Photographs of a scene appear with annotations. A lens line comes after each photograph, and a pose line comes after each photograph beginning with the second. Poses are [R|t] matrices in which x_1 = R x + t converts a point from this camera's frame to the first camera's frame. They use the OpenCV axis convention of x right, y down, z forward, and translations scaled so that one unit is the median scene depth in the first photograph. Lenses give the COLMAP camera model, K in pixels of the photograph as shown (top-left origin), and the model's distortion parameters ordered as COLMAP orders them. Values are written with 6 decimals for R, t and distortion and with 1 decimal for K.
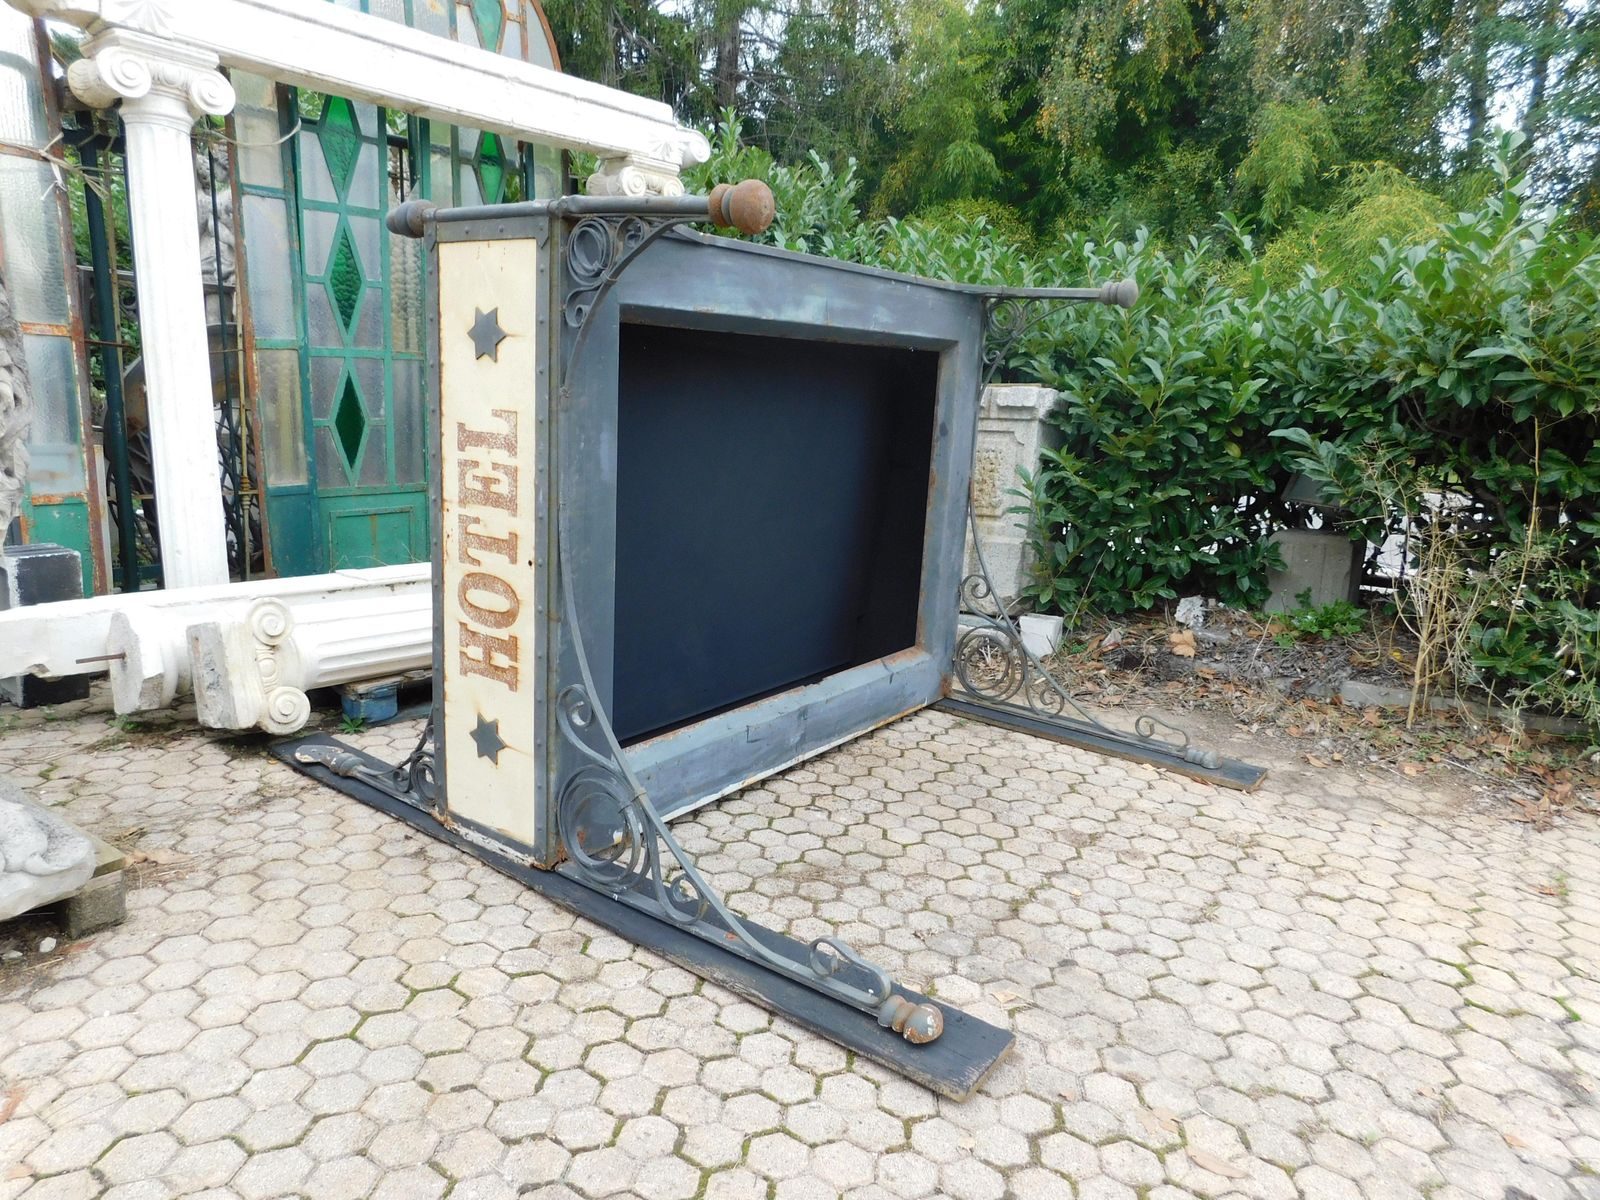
lens RADIAL K [[1071.7, 0, 803.5], [0, 1071.7, 601.3], [0, 0, 1]] dist [-0.044552, 0.064153]
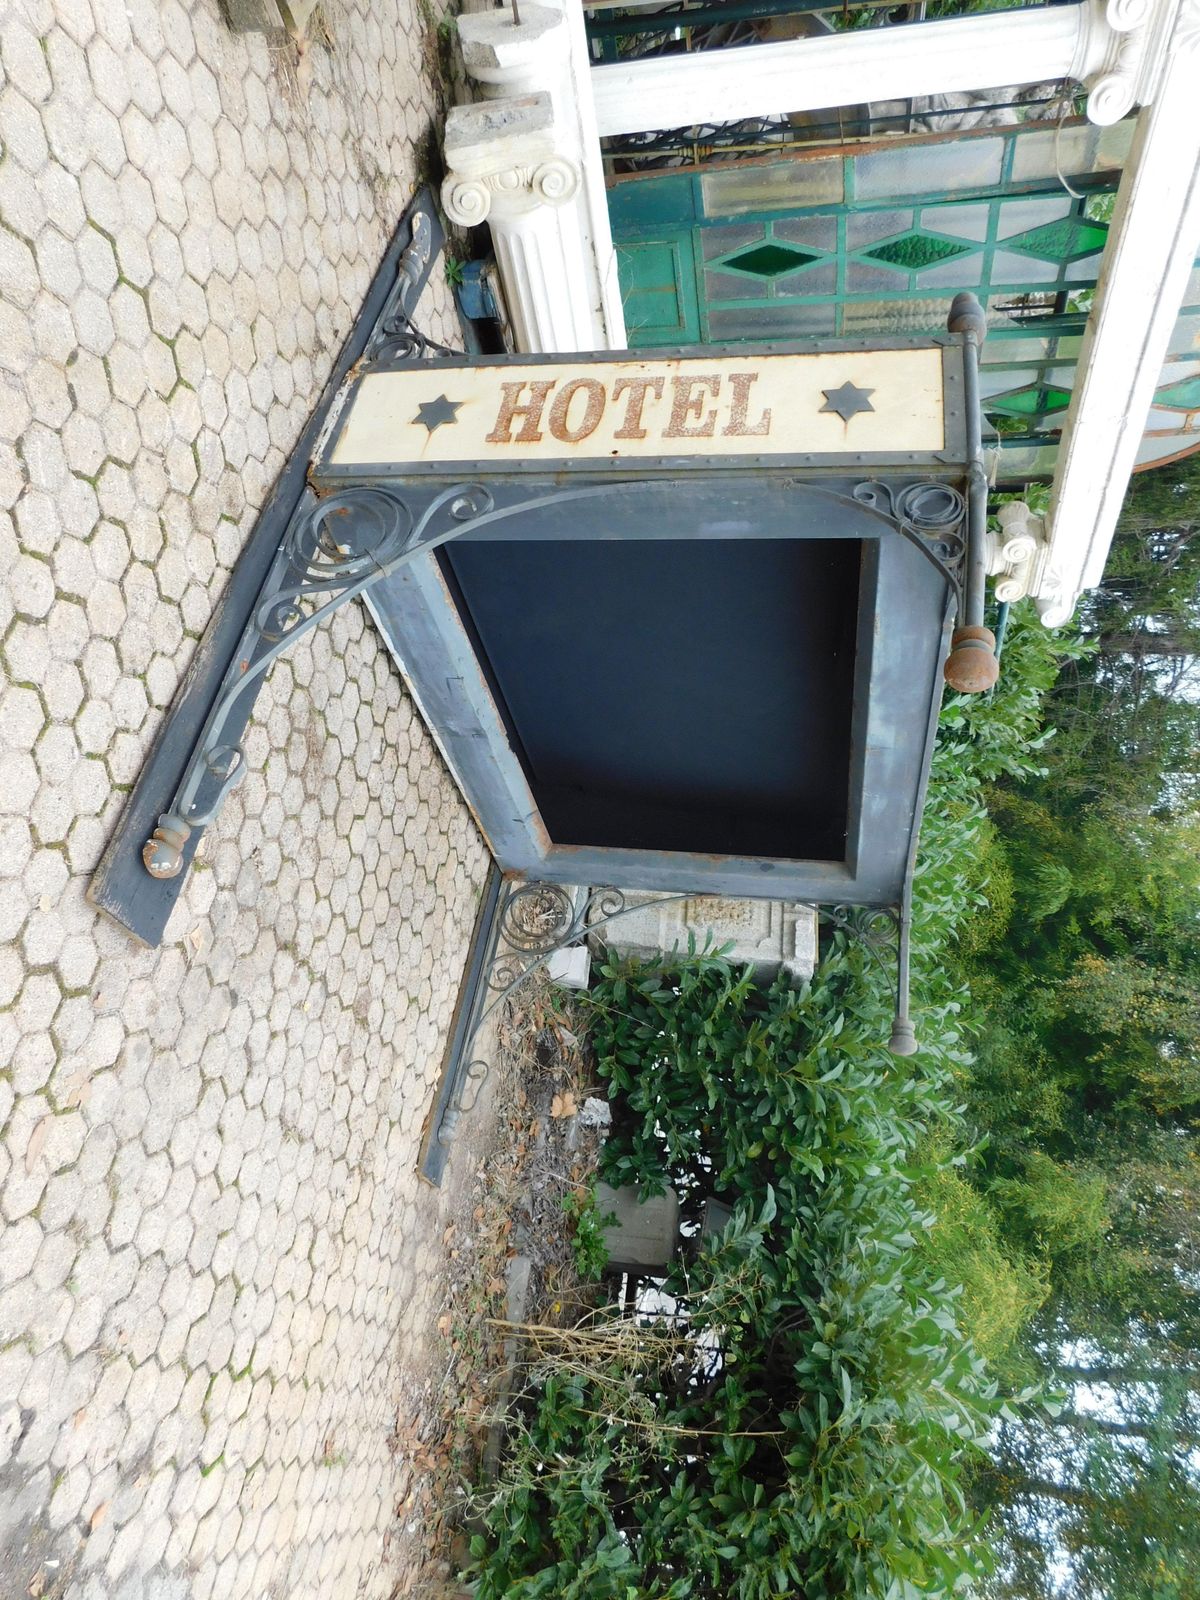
lens RADIAL K [[1071.7, 0, 600.0], [0, 1071.7, 800.0], [0, 0, 1]] dist [-0.044552, 0.064153]
pose [[0.022912, 0.997804, 0.062143, 0.001971], [-0.999670, 0.022145, 0.013014, -0.019948], [0.011610, -0.062421, 0.997982, -0.001855]]
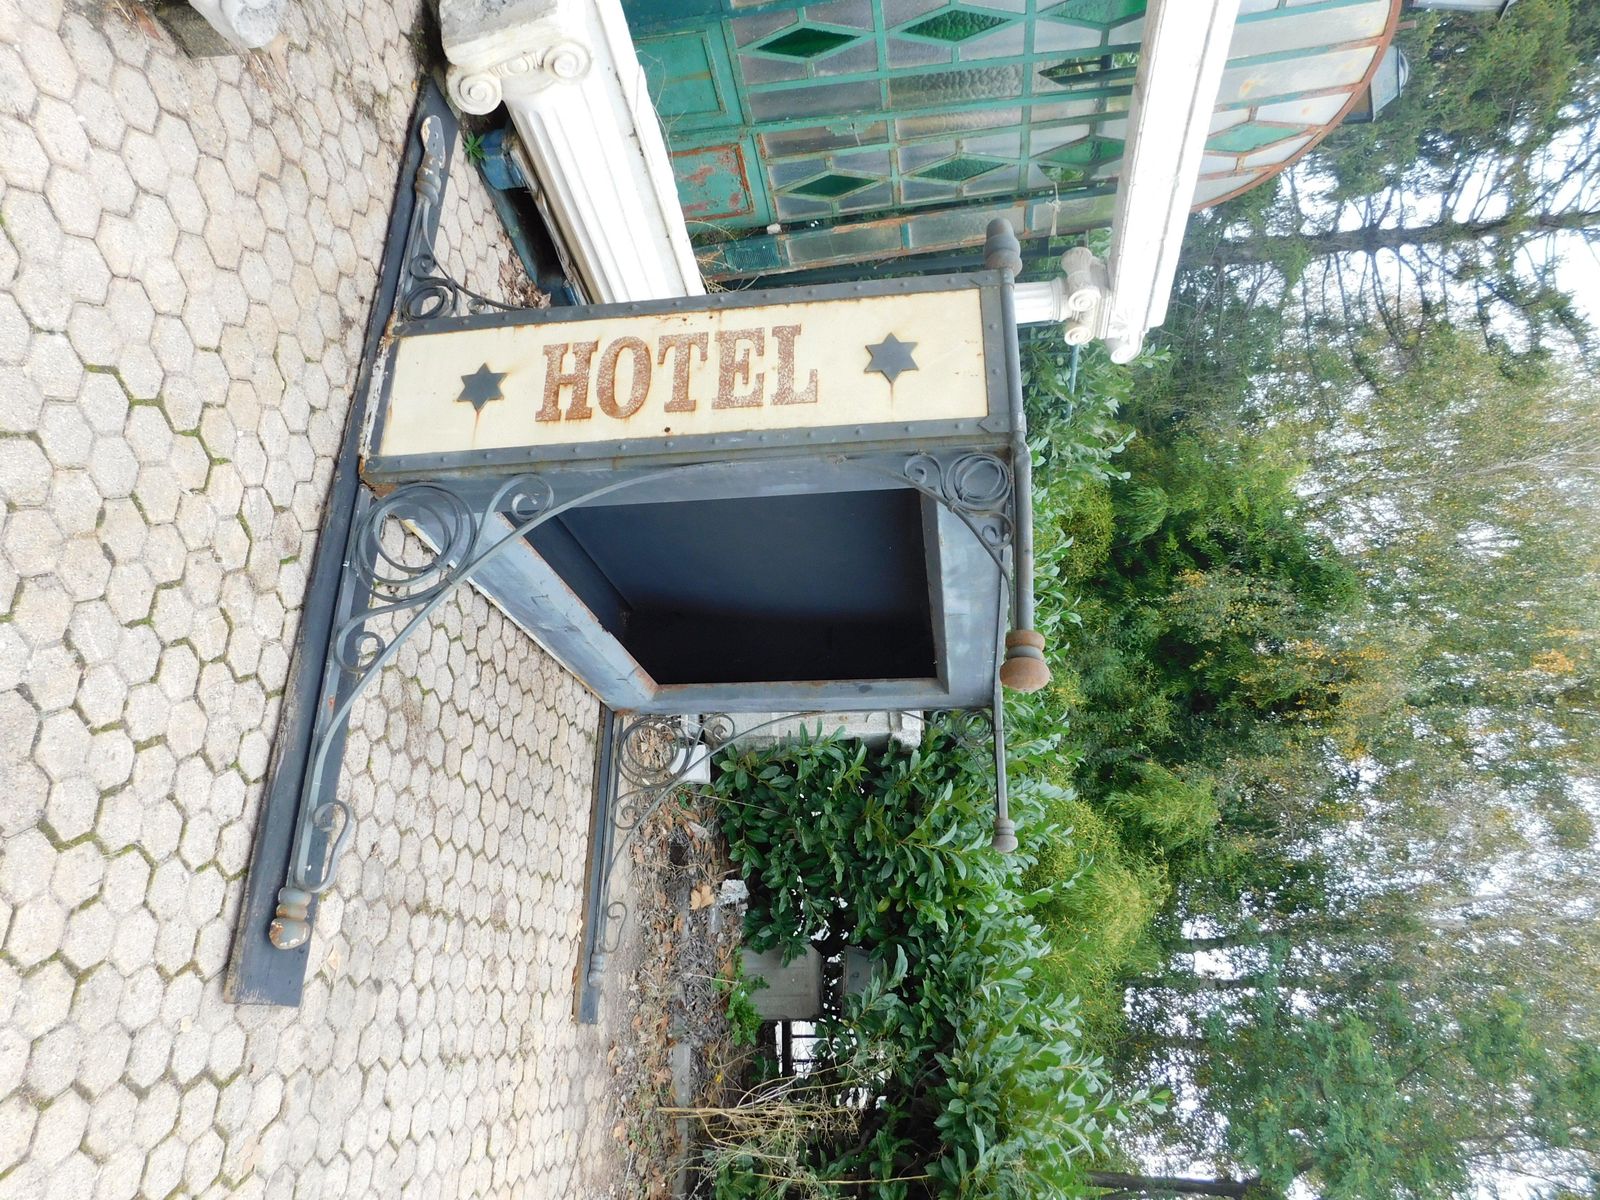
lens RADIAL K [[1074.4, 0, 793.9], [0, 1074.4, 599.5], [0, 0, 1]] dist [-0.042115, 0.059305]
pose [[0.129833, 0.965361, 0.226320, -0.228587], [-0.988330, 0.144337, -0.048691, -0.058310], [-0.079671, -0.217357, 0.972835, -0.003541]]
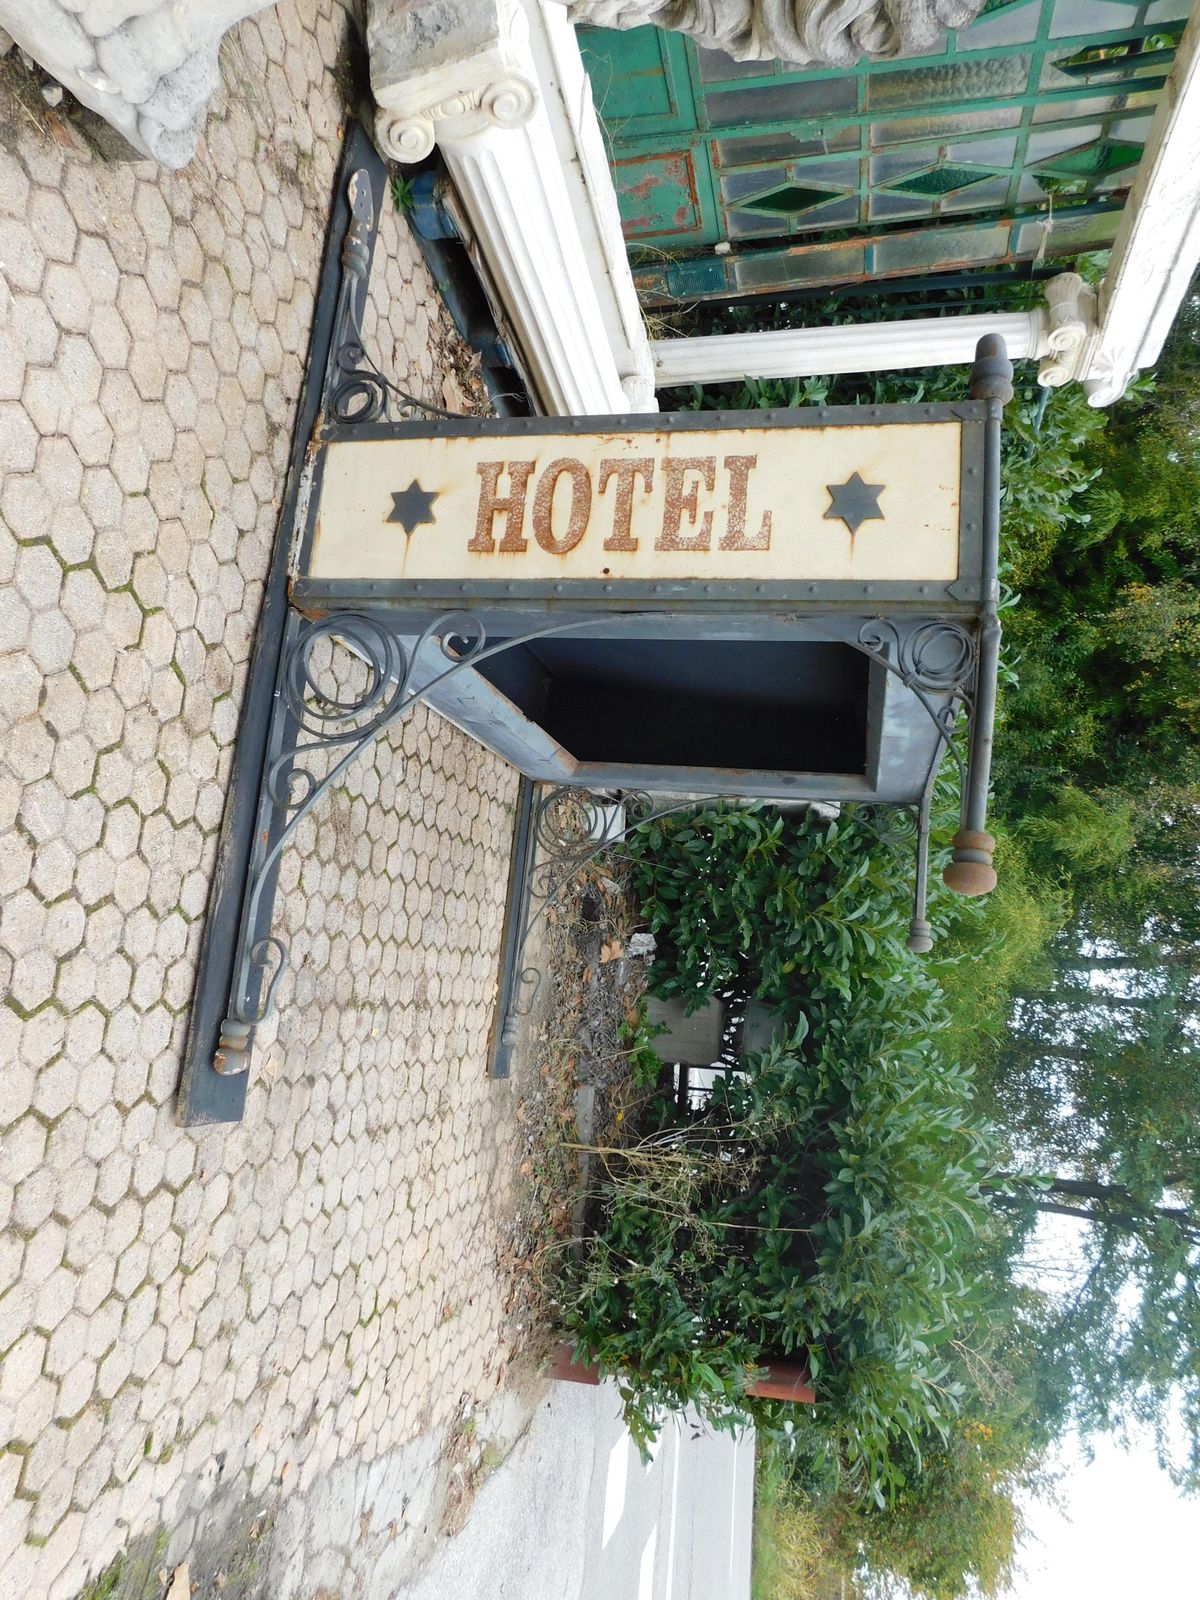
lens RADIAL K [[1074.4, 0, 601.8], [0, 1074.4, 784.0], [0, 0, 1]] dist [-0.042115, 0.059305]
pose [[0.109636, 0.912016, 0.395230, -0.331365], [-0.993608, 0.089800, 0.068404, -0.057221], [0.026894, -0.400204, 0.916032, 0.053994]]
